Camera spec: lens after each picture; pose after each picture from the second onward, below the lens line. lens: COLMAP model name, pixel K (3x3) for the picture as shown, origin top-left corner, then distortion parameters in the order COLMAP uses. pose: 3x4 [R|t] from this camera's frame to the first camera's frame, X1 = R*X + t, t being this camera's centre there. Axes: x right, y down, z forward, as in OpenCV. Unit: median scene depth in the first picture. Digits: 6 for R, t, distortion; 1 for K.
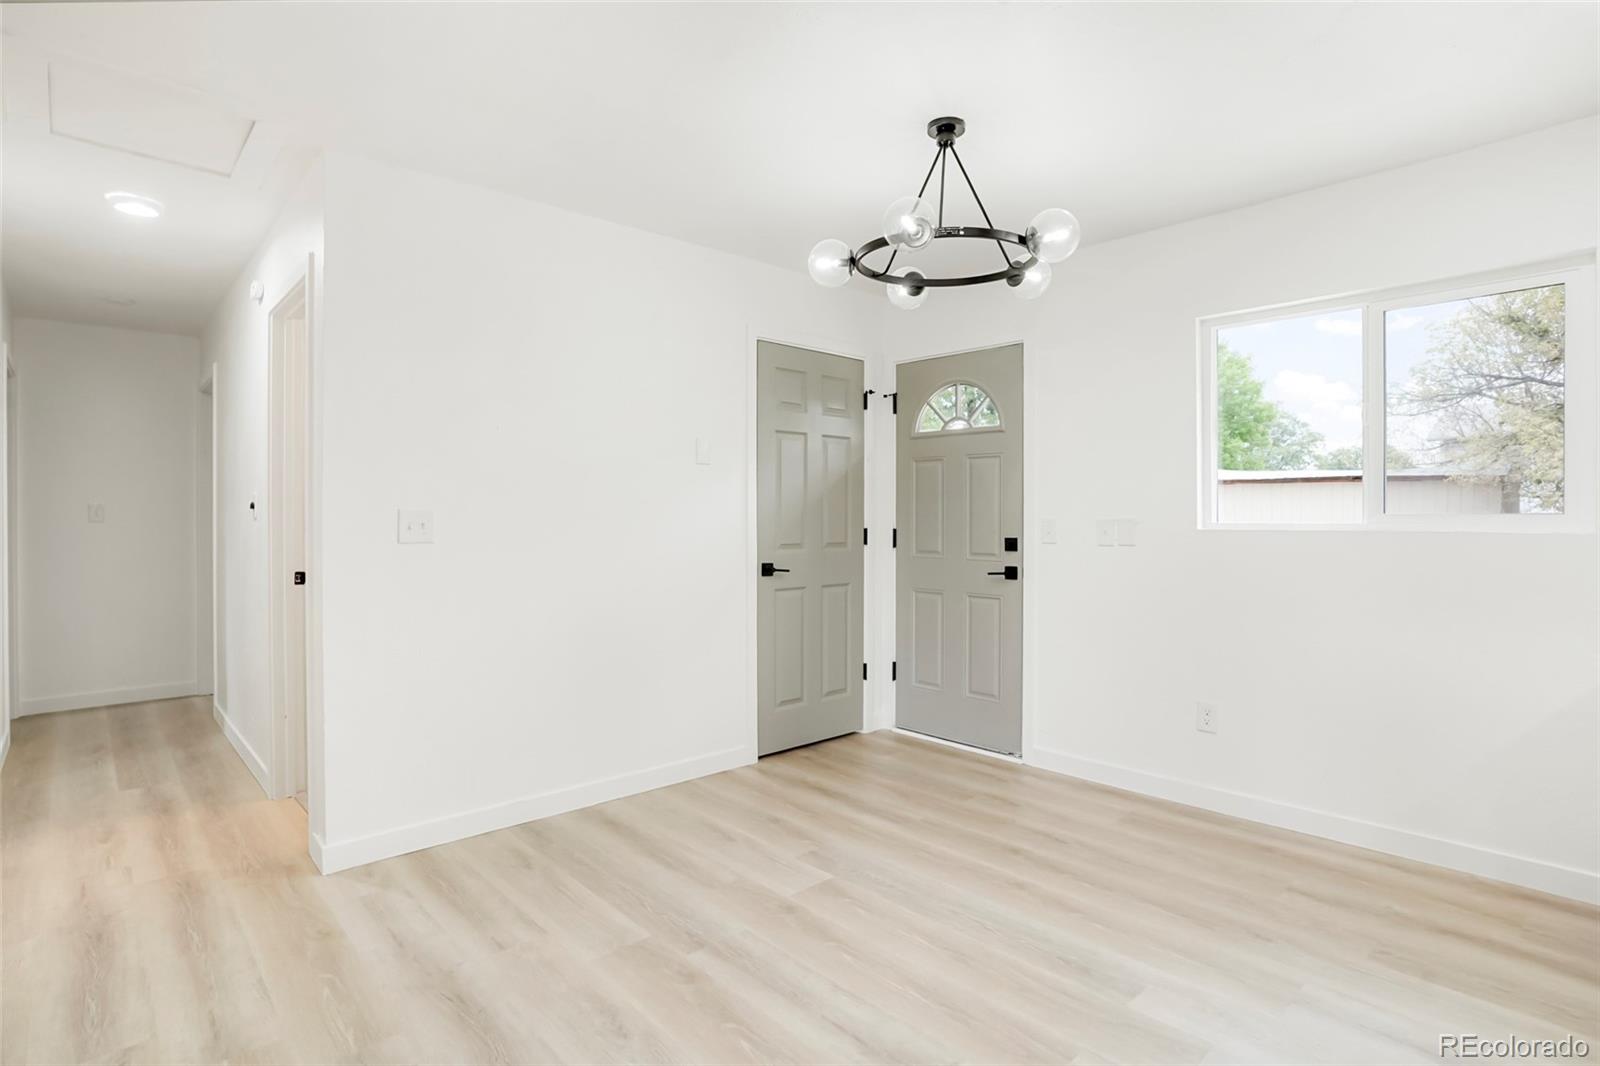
lens RADIAL K [[814.7, 0, 797.1], [0, 814.7, 516.2], [0, 0, 1]] dist [-0.025615, 0.000318]
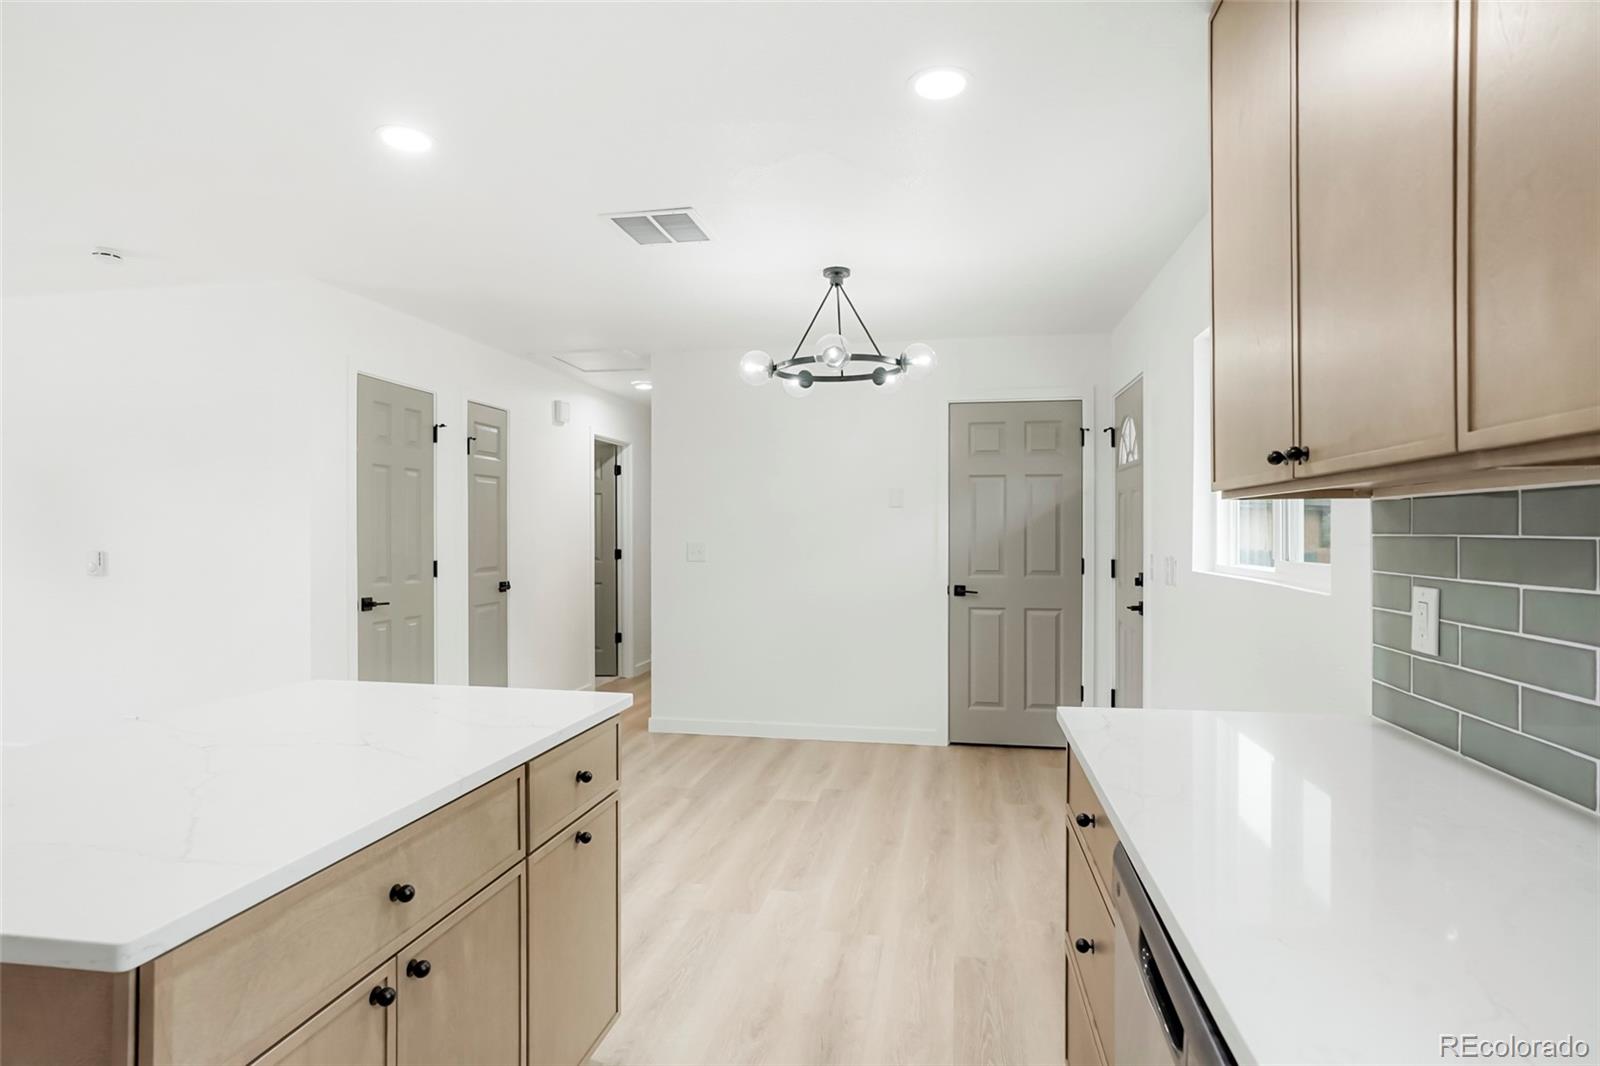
lens RADIAL K [[853.1, 0, 813.2], [0, 853.1, 535.3], [0, 0, 1]] dist [-0.016487, 0.003720]
pose [[0.591943, 0.007278, -0.805947, 0.876739], [0.000763, 0.999954, 0.009591, -0.030013], [0.805980, -0.006292, 0.591910, 0.072460]]
